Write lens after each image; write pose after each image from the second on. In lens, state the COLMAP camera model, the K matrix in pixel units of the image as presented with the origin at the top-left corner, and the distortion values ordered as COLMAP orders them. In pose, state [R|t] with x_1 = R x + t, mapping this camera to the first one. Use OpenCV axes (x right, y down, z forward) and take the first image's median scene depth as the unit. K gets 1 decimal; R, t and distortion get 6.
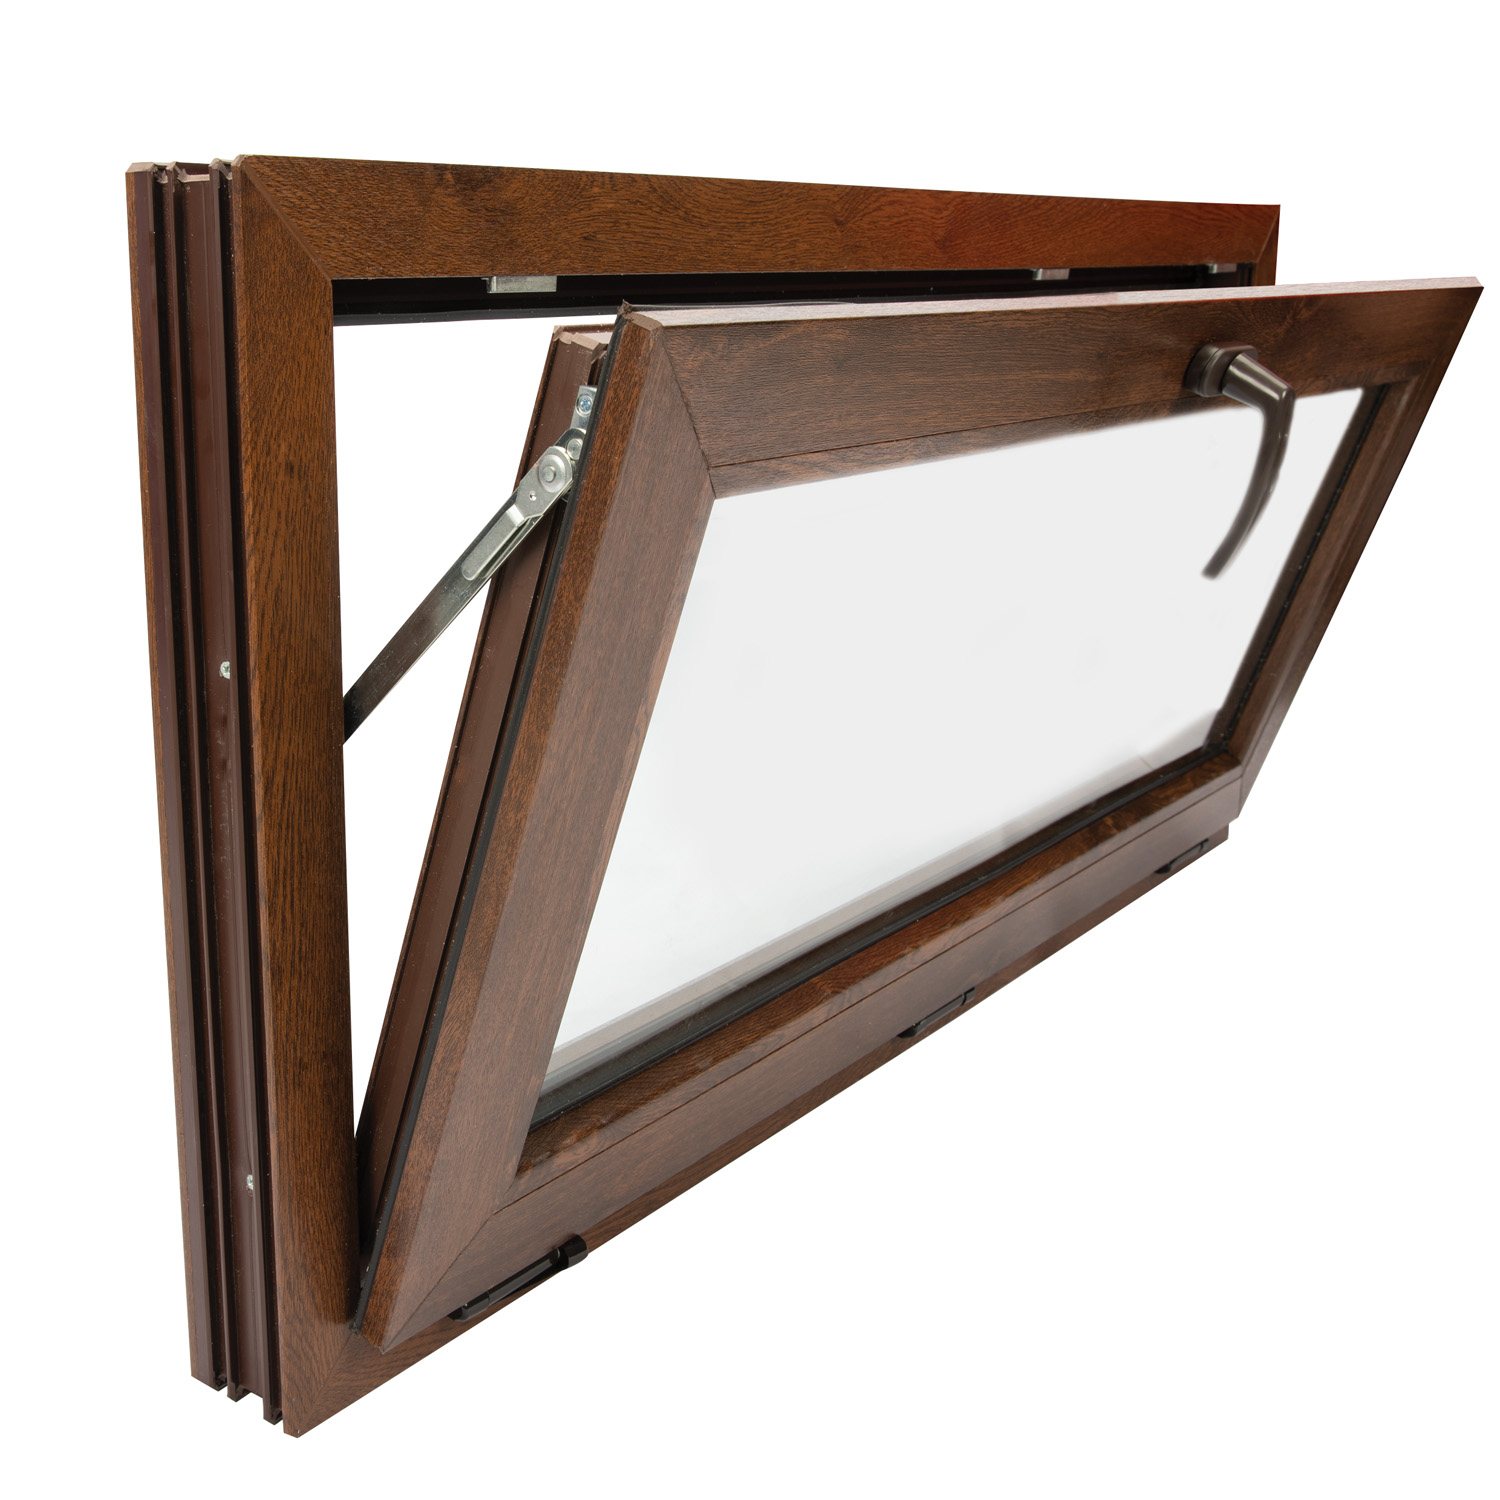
lens RADIAL K [[1842.2, 0, 448.4], [0, 1842.2, 789.3], [0, 0, 1]] dist [-0.062781, 0.041557]
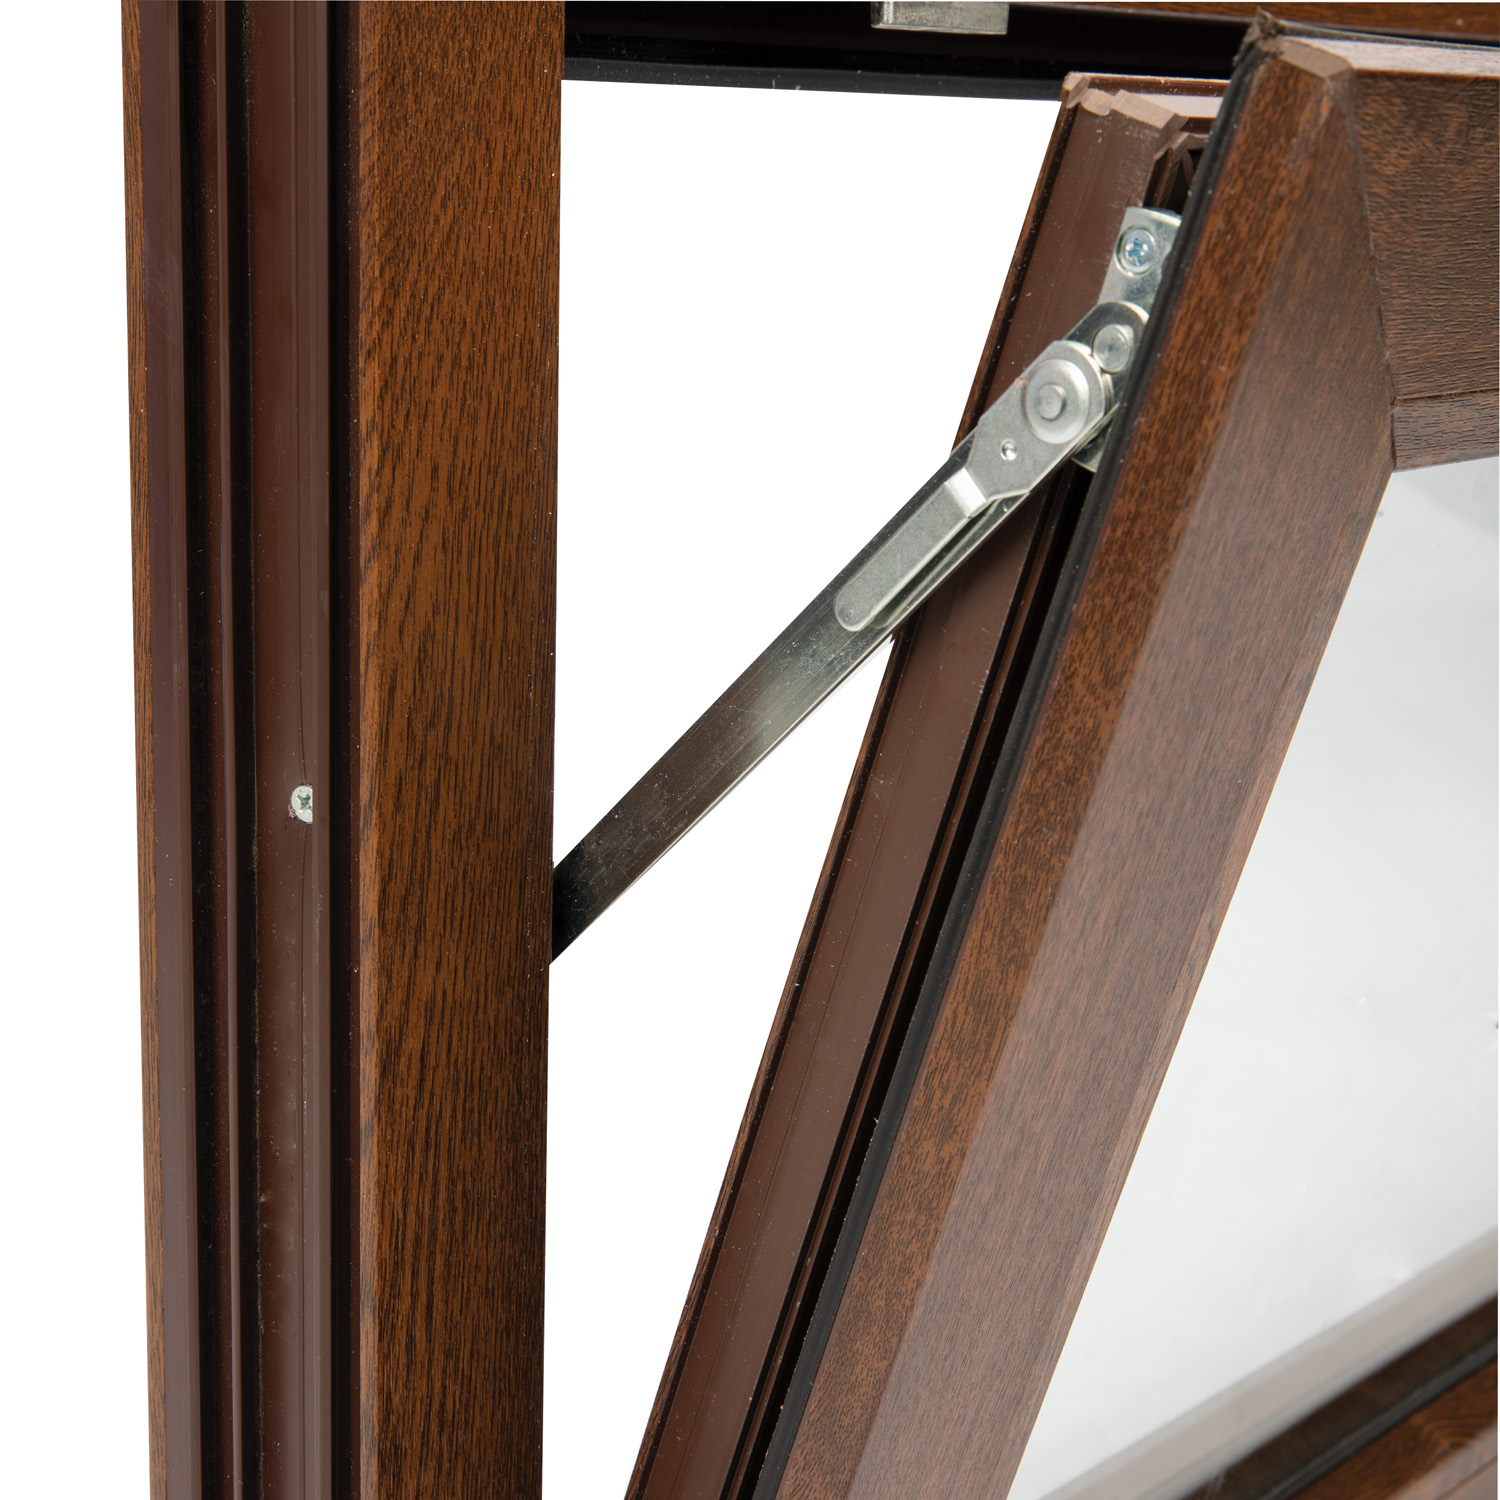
lens RADIAL K [[2985.2, 0, 768.0], [0, 2985.2, 870.4], [0, 0, 1]] dist [0.043265, -0.151869]
pose [[0.997948, 0.029869, 0.056634, -0.047127], [-0.028347, 0.999220, -0.027479, -0.031291], [-0.057410, 0.025817, 0.998017, 0.247607]]
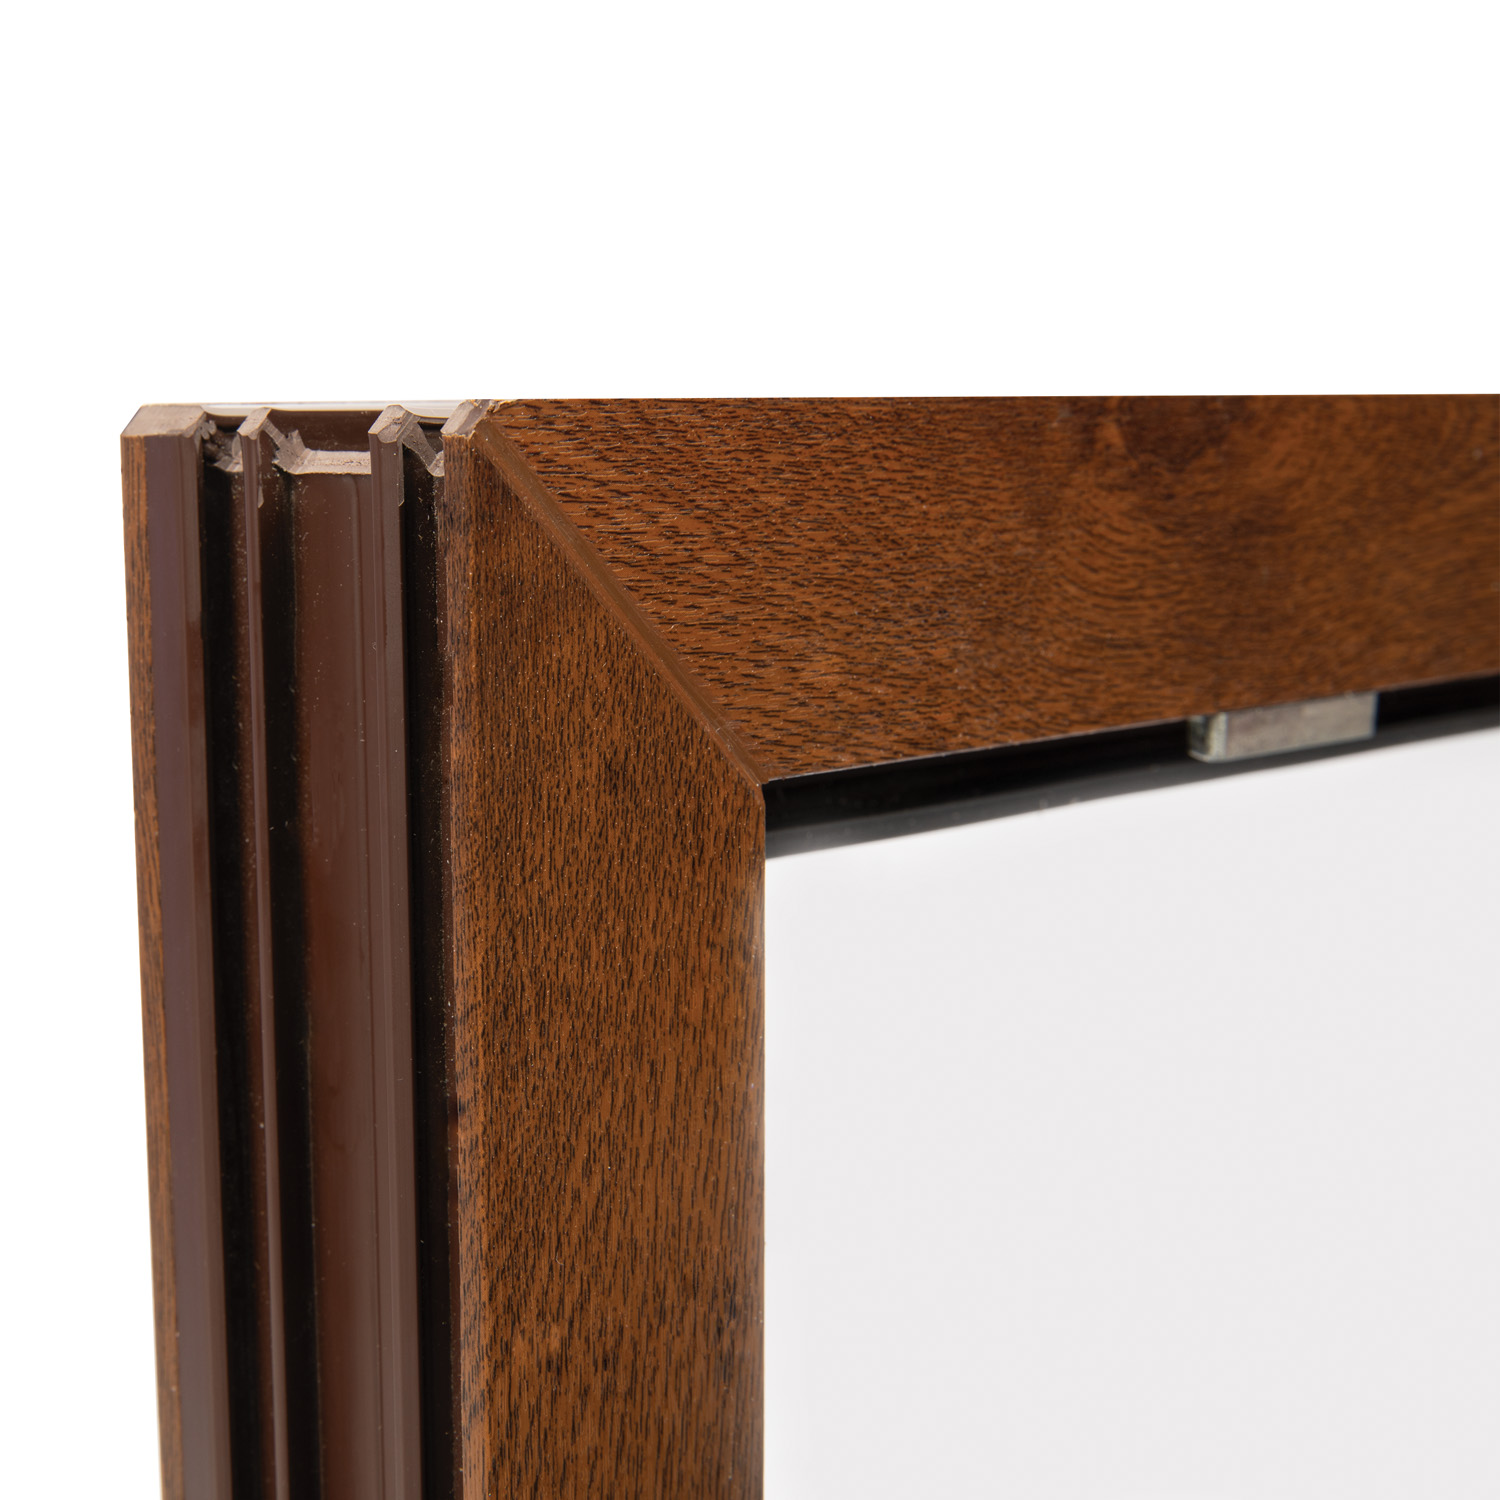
lens RADIAL K [[2584.8, 0, 488.0], [0, 2584.8, 920.7], [0, 0, 1]] dist [-0.005489, 0.041888]
pose [[0.993787, 0.014162, -0.110394, -0.059795], [-0.024098, 0.995723, -0.089196, -0.209396], [0.108659, 0.091302, 0.989877, 0.552633]]
